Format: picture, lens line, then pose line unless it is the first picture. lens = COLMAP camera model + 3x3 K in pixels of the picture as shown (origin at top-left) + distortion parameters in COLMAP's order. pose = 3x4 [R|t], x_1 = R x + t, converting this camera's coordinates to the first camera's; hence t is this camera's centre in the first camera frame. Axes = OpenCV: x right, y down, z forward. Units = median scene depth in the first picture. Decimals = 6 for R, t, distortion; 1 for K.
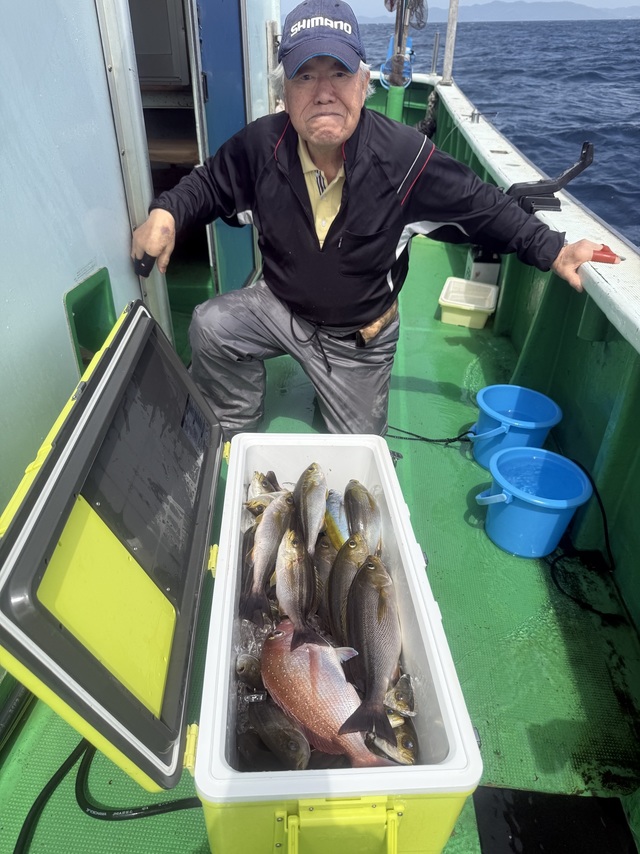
lens RADIAL K [[568.1, 0, 320.0], [0, 568.1, 427.0], [0, 0, 1]] dist [0.058468, -0.136245]
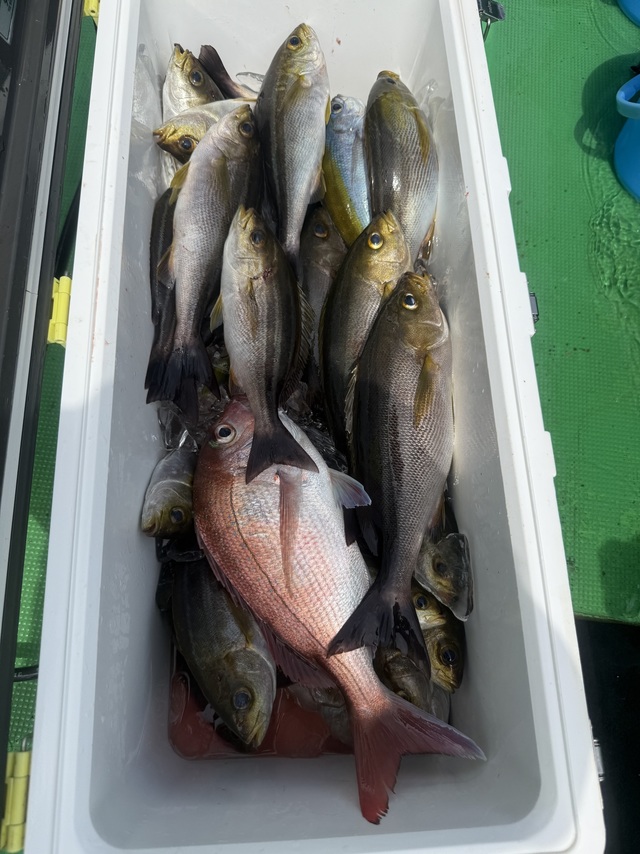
lens RADIAL K [[568.1, 0, 320.0], [0, 568.1, 427.0], [0, 0, 1]] dist [0.058468, -0.136245]
pose [[0.999588, 0.023456, -0.016555, 0.021430], [-0.006048, 0.735732, 0.677246, -0.007234], [0.028066, -0.676867, 0.735570, 0.531721]]
